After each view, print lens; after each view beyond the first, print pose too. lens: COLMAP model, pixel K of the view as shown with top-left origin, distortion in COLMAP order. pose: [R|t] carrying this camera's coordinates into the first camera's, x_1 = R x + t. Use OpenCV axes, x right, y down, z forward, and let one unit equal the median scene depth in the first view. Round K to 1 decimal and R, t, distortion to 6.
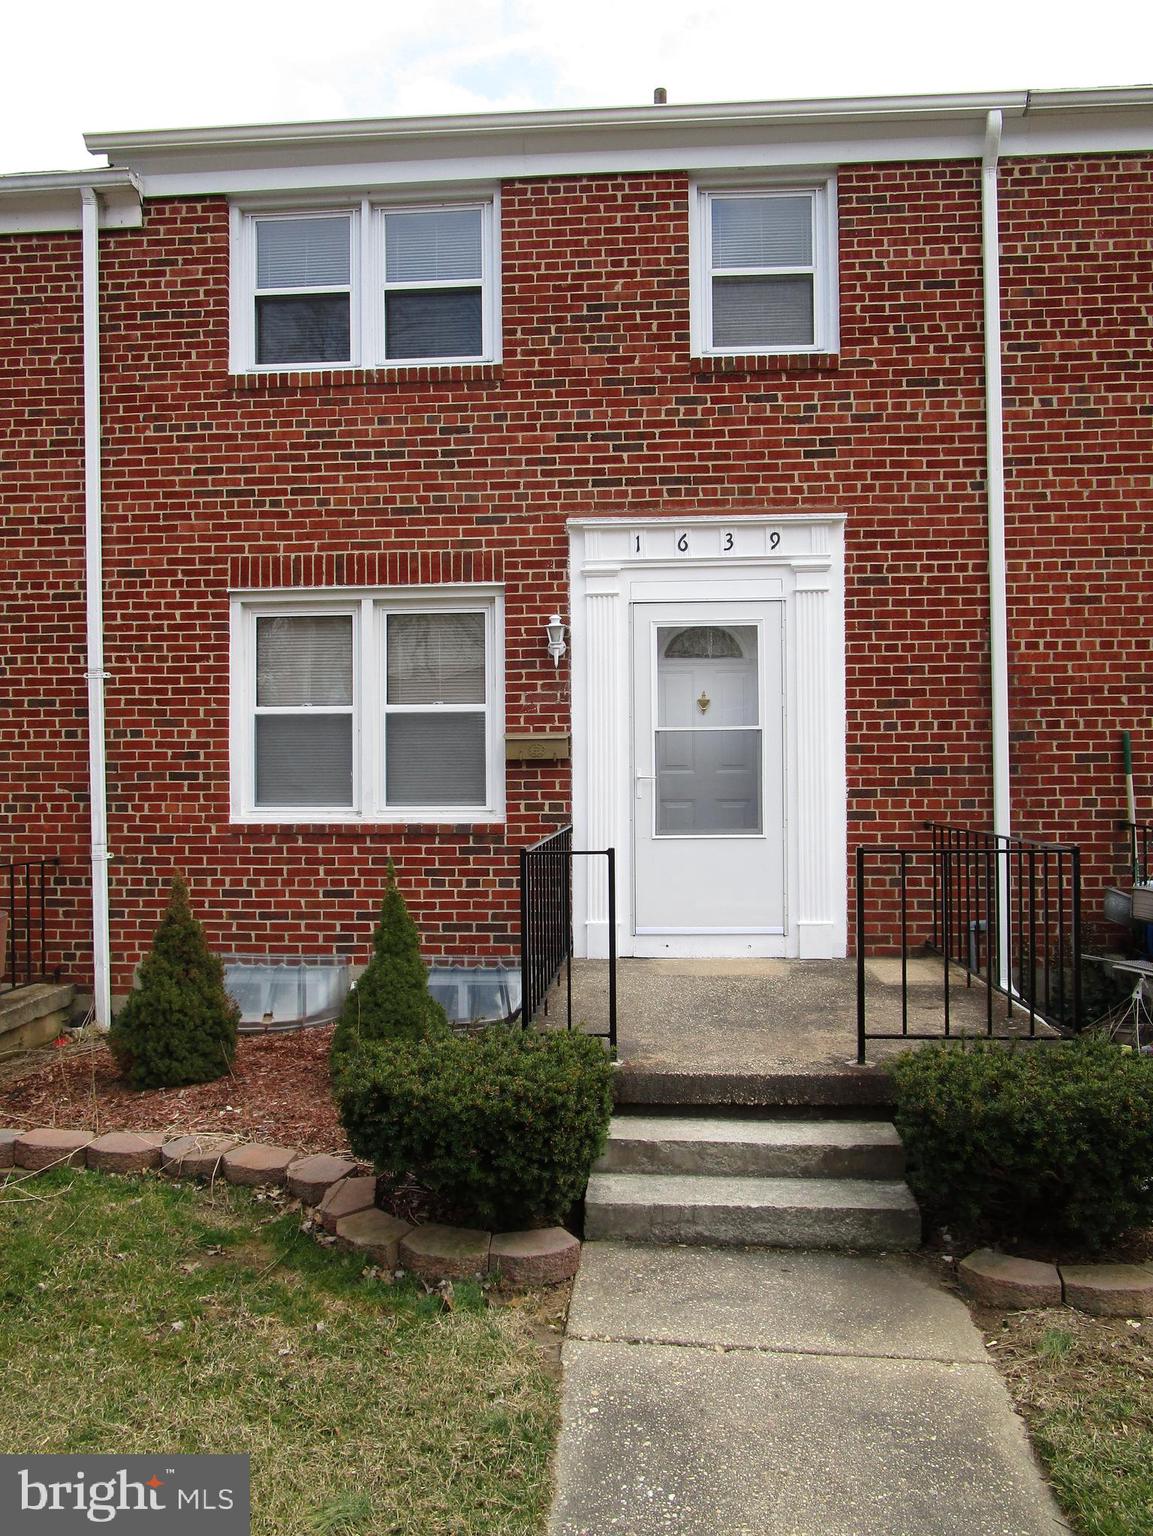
lens RADIAL K [[1096.3, 0, 570.9], [0, 1096.3, 769.6], [0, 0, 1]] dist [-0.035996, 0.007399]
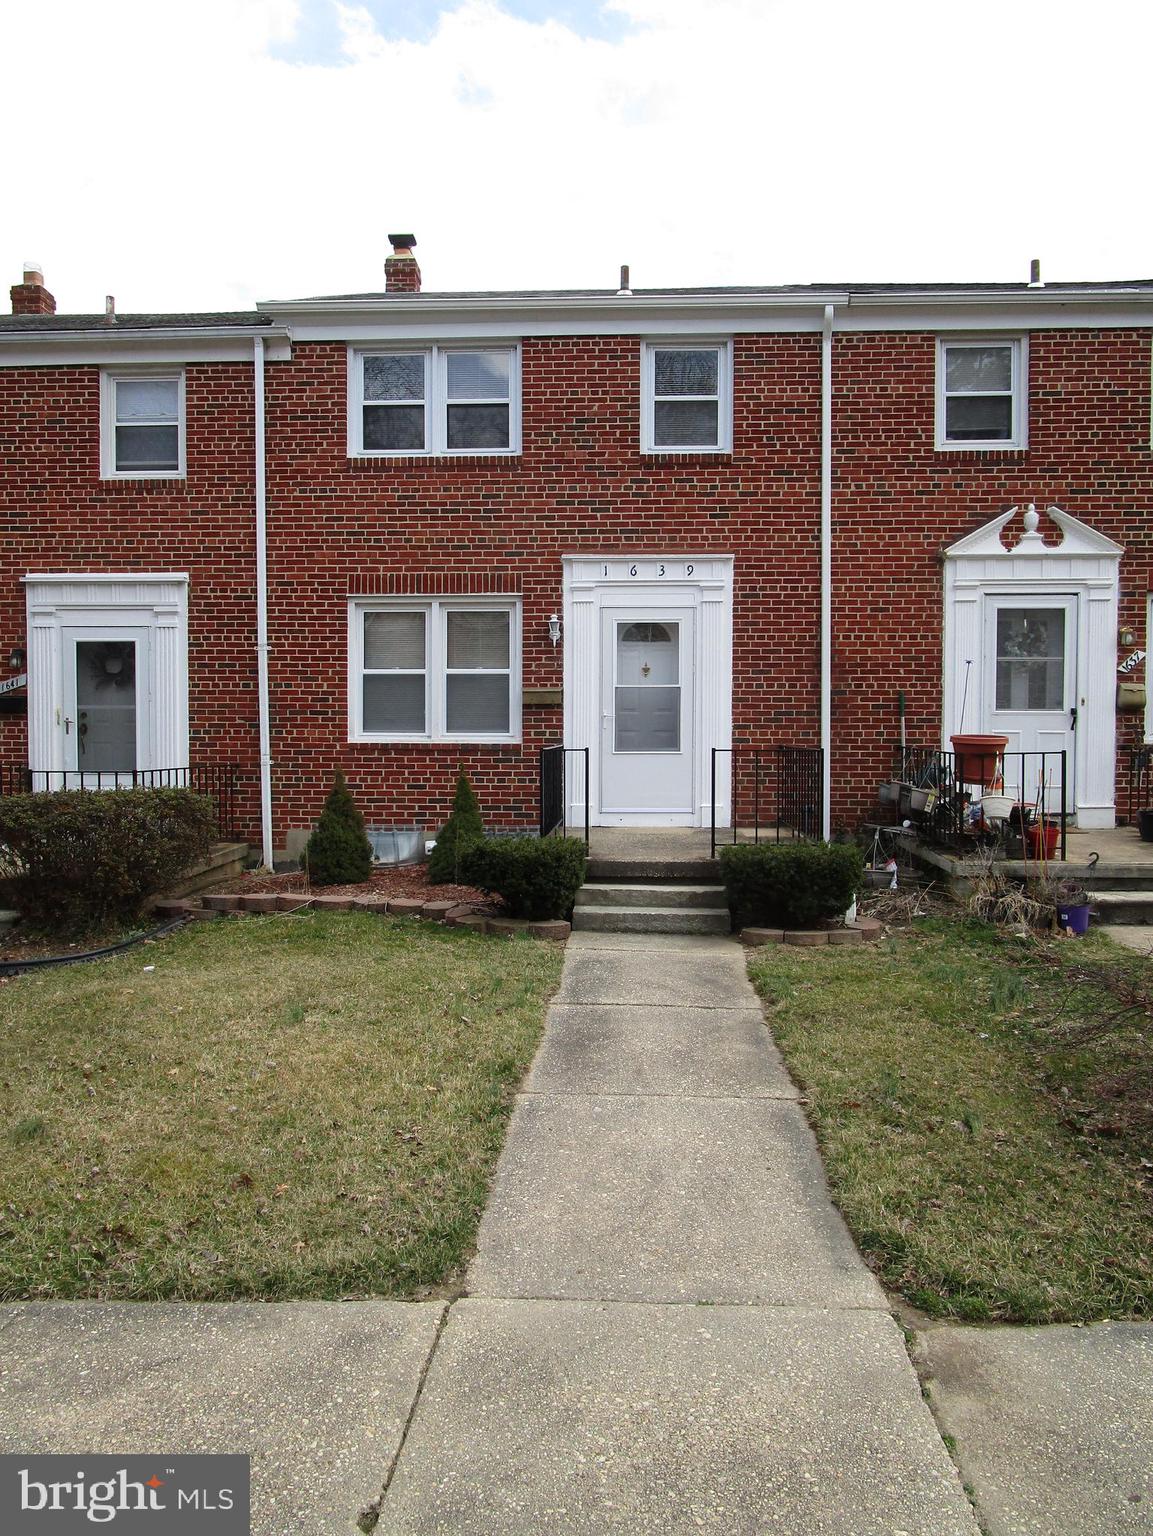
lens RADIAL K [[1096.3, 0, 575.9], [0, 1096.3, 772.2], [0, 0, 1]] dist [-0.035996, 0.007399]
pose [[0.999656, 0.008638, 0.024770, -0.020185], [-0.009729, 0.998973, 0.044262, 0.019090], [-0.024362, -0.044487, 0.998713, -0.620957]]
